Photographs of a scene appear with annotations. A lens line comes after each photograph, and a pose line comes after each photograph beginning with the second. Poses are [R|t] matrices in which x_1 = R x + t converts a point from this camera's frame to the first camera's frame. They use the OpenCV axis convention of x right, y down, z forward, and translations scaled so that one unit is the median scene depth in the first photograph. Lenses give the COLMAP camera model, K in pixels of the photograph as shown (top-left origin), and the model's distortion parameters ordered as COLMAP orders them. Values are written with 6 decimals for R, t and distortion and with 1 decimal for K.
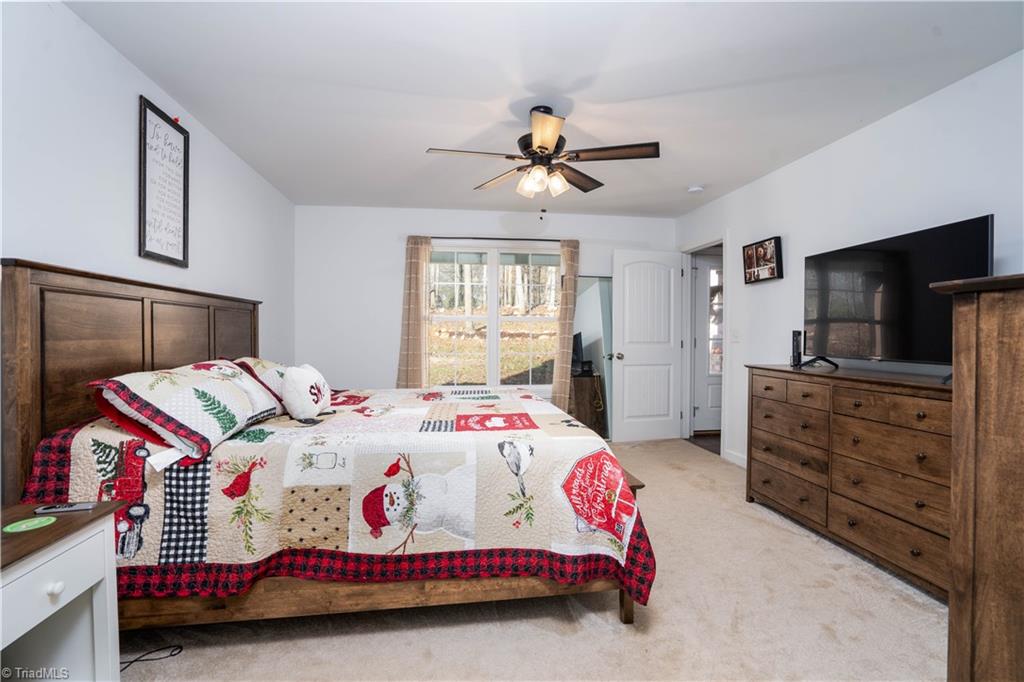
lens RADIAL K [[474.9, 0, 510.2], [0, 474.9, 338.7], [0, 0, 1]] dist [-0.075340, 0.029131]
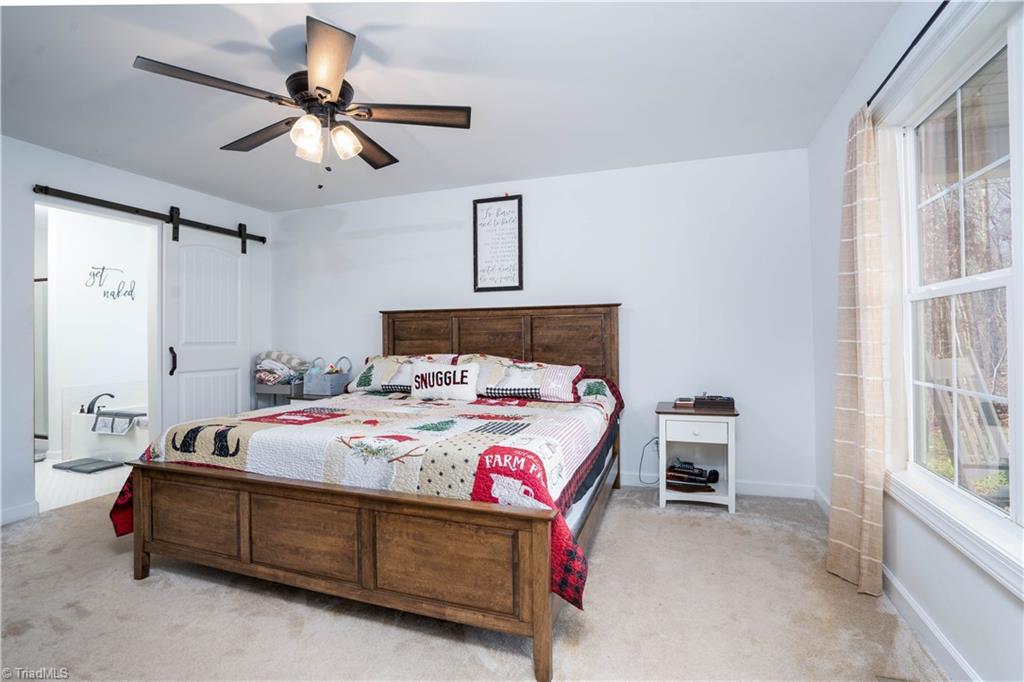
lens RADIAL K [[474.9, 0, 510.2], [0, 474.9, 338.7], [0, 0, 1]] dist [-0.075340, 0.029131]
pose [[-0.468676, 0.009345, -0.883321, 0.634568], [0.000571, 0.999947, 0.010276, -0.020765], [0.883370, 0.004311, -0.468656, 1.744233]]
